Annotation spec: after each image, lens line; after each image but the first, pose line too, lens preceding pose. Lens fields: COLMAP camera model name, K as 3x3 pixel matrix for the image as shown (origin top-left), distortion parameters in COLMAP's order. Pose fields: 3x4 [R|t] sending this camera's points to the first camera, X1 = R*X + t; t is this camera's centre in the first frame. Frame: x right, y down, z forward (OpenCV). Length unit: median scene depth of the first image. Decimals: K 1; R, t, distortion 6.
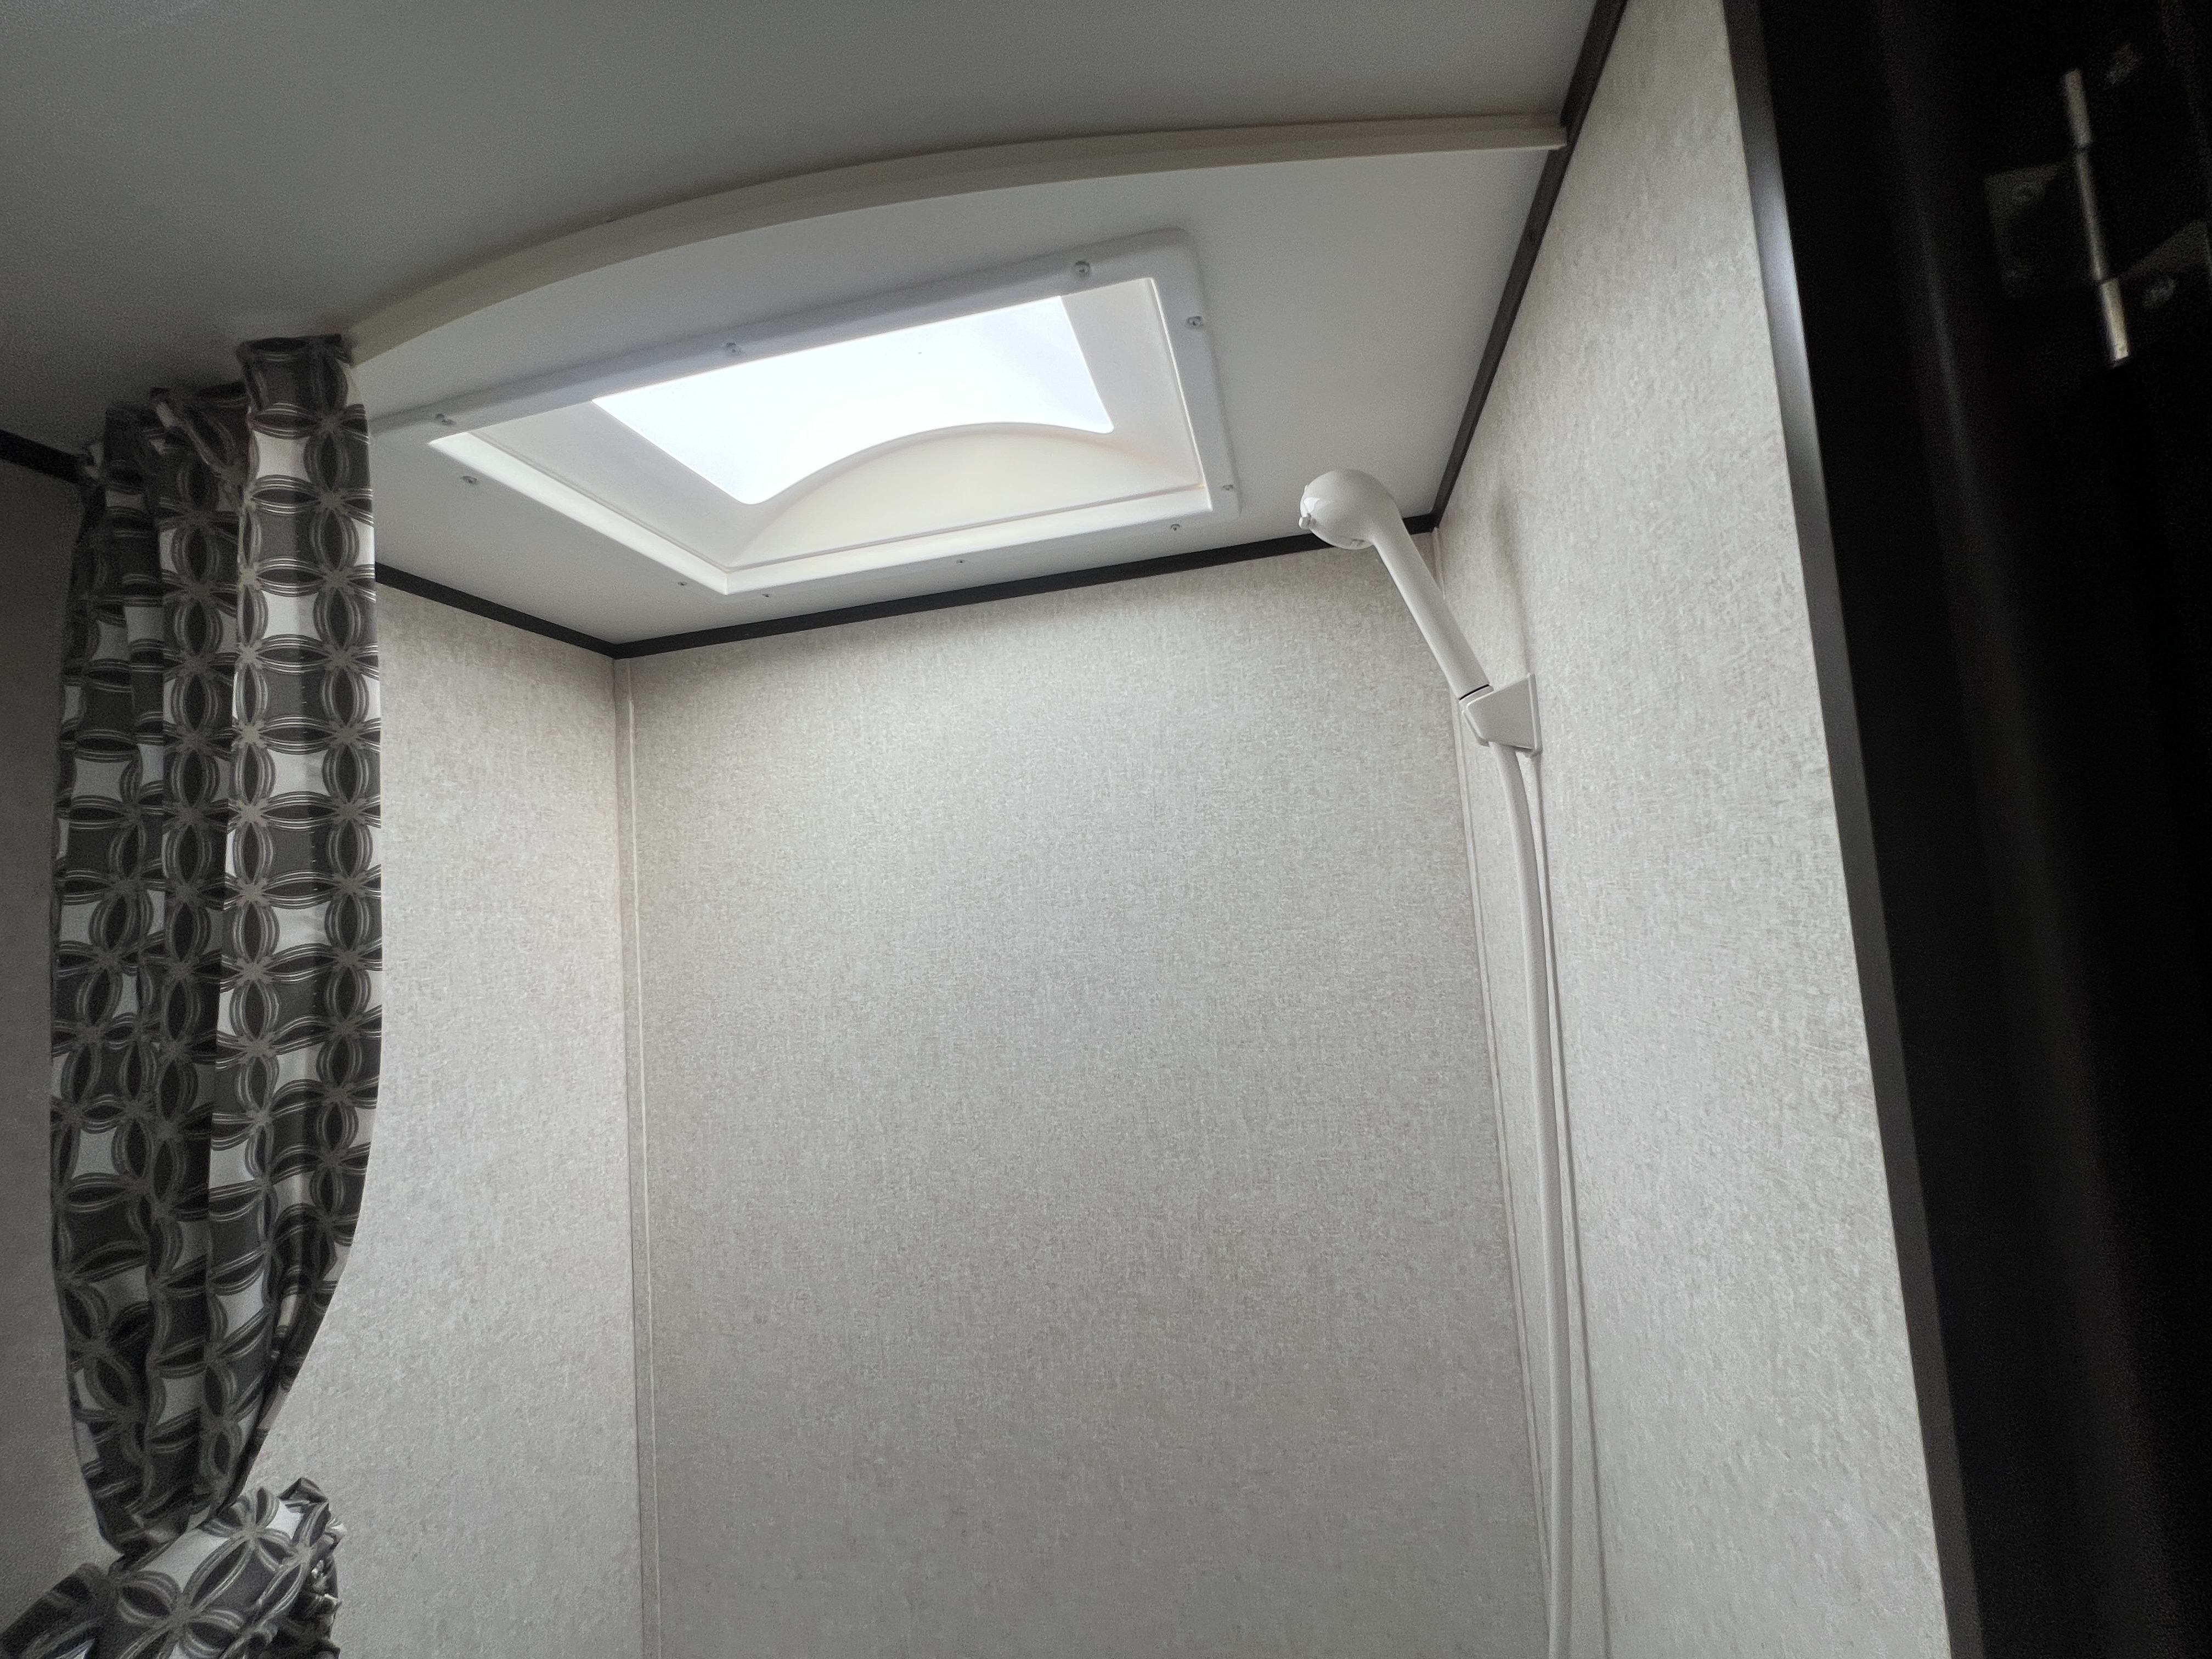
lens RADIAL K [[884.5, 0, 1103.4], [0, 884.5, 827.0], [0, 0, 1]] dist [-0.003139, 0.000640]
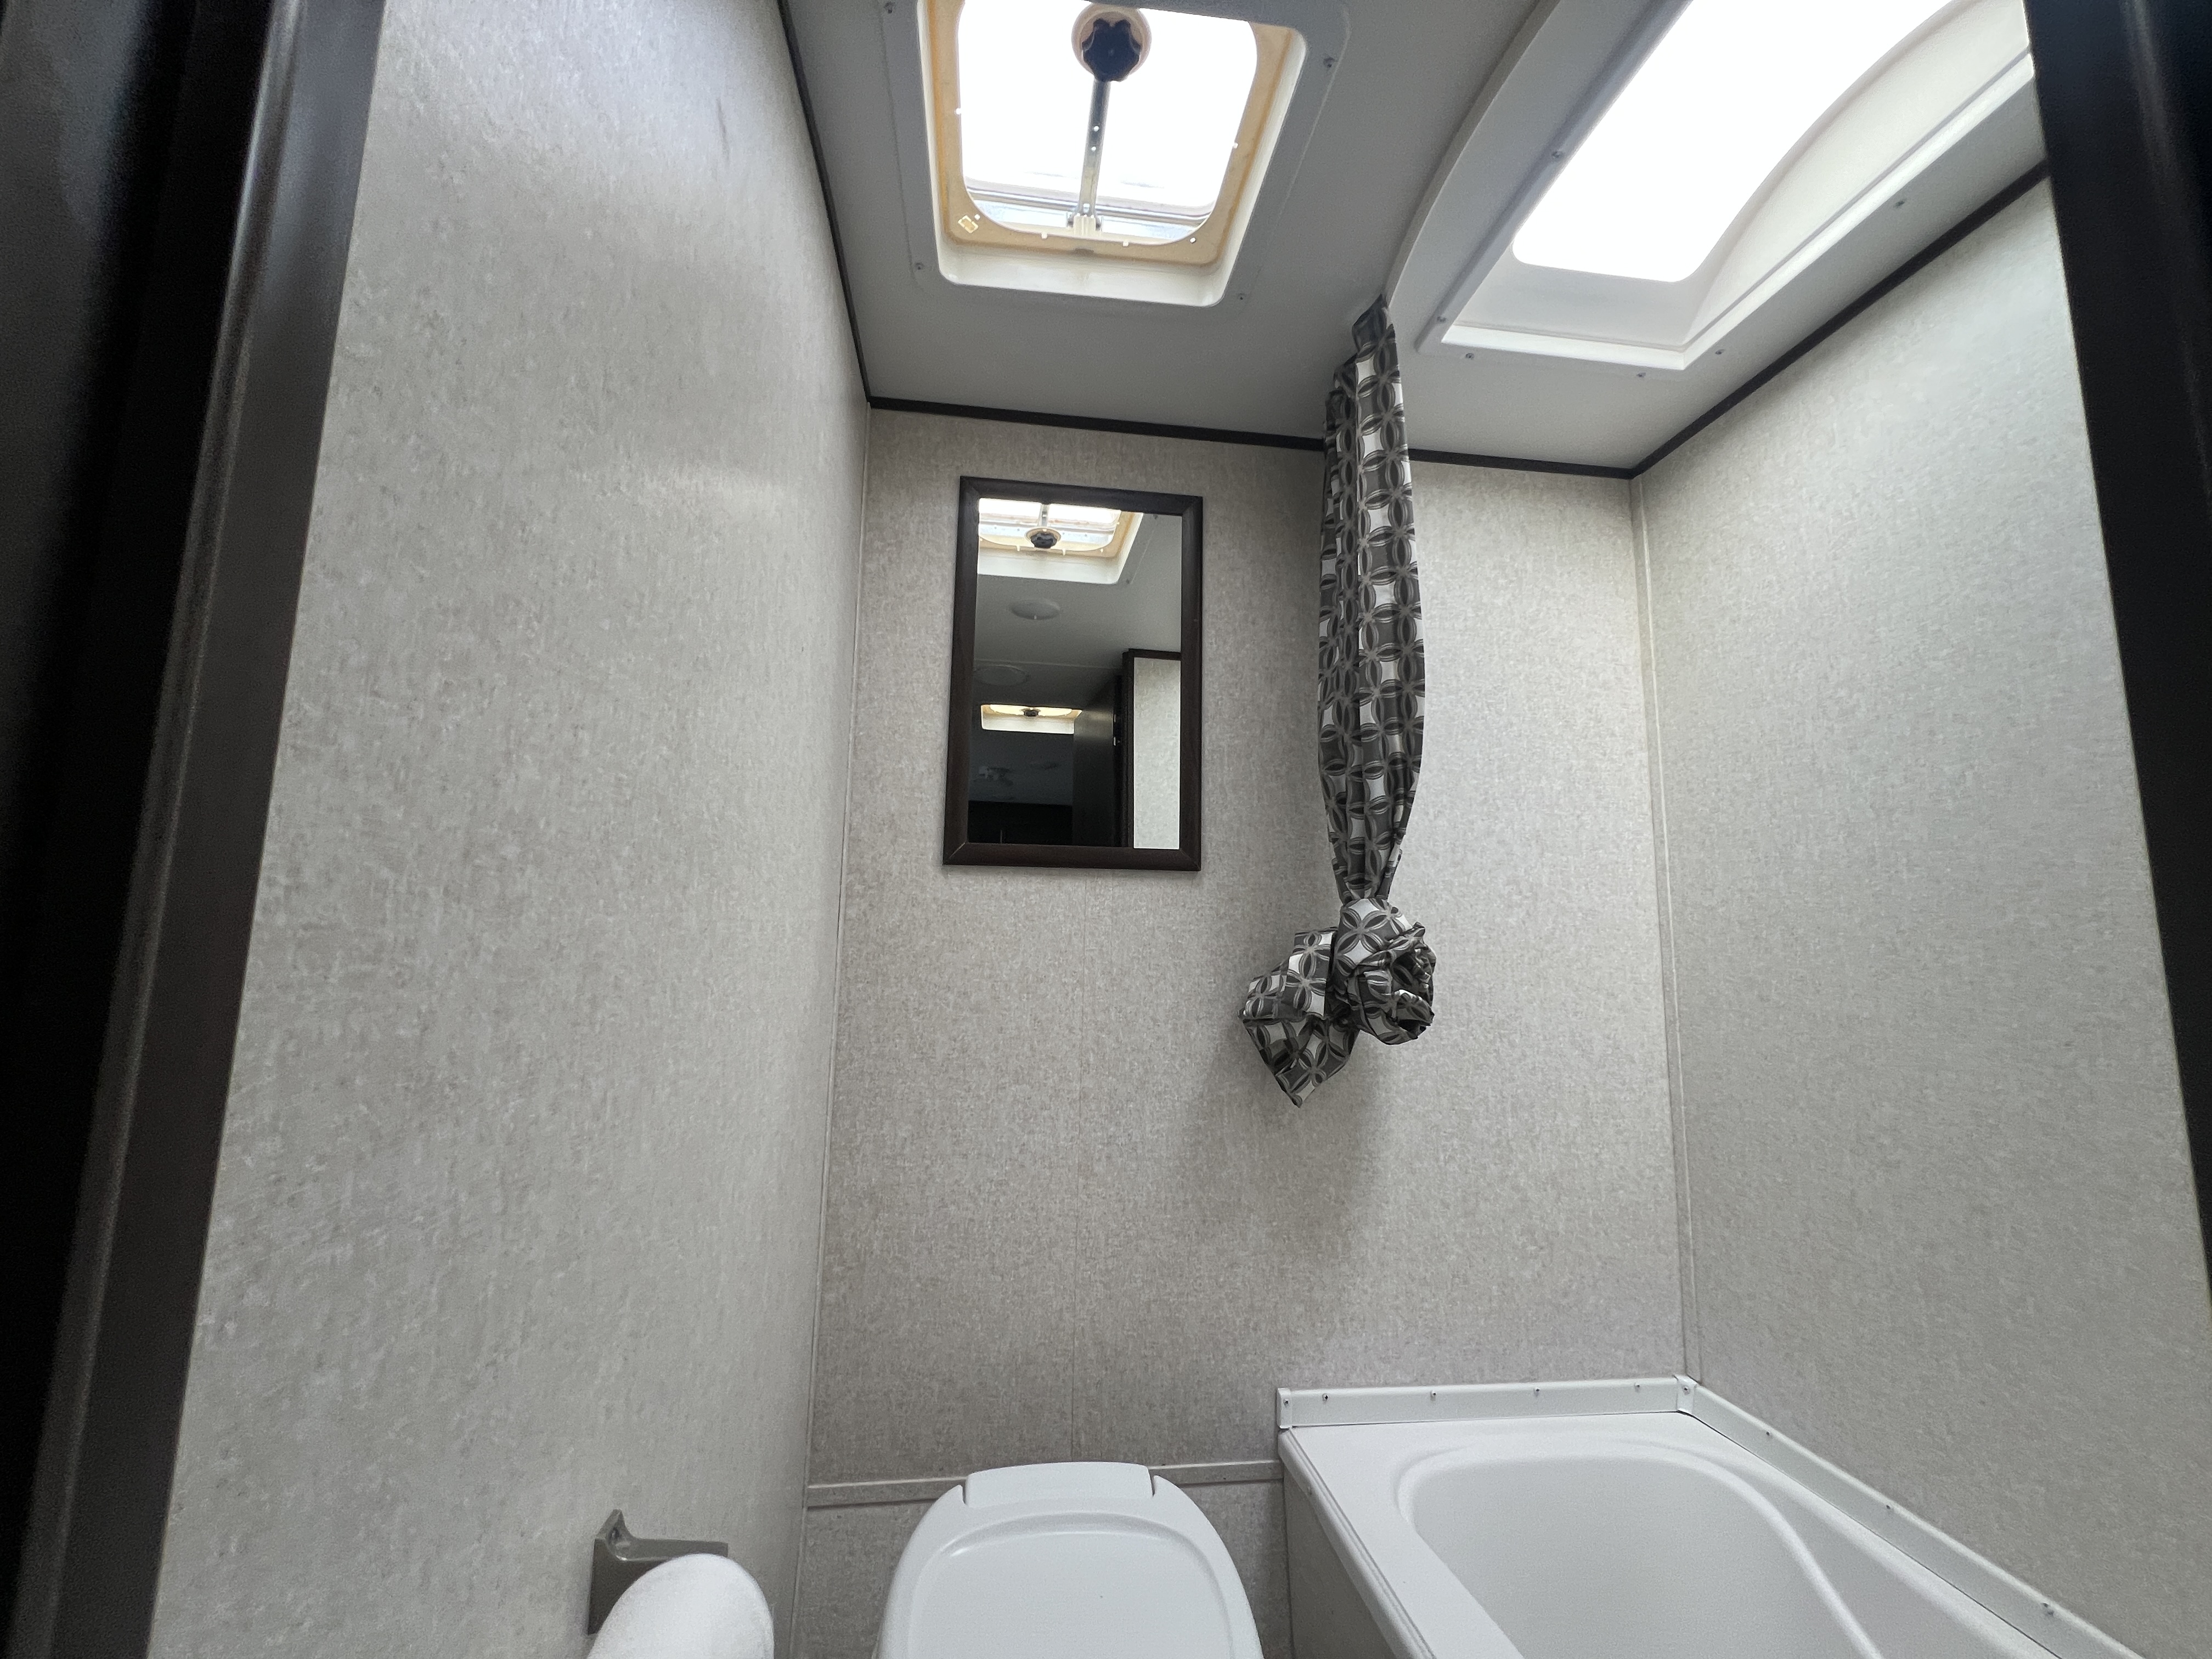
lens RADIAL K [[884.5, 0, 1103.4], [0, 884.5, 827.0], [0, 0, 1]] dist [-0.003139, 0.000640]
pose [[0.342435, -0.046655, -0.938382, 0.411607], [0.032392, 0.998759, -0.037836, 0.388376], [0.938983, -0.017440, 0.343521, -0.170412]]
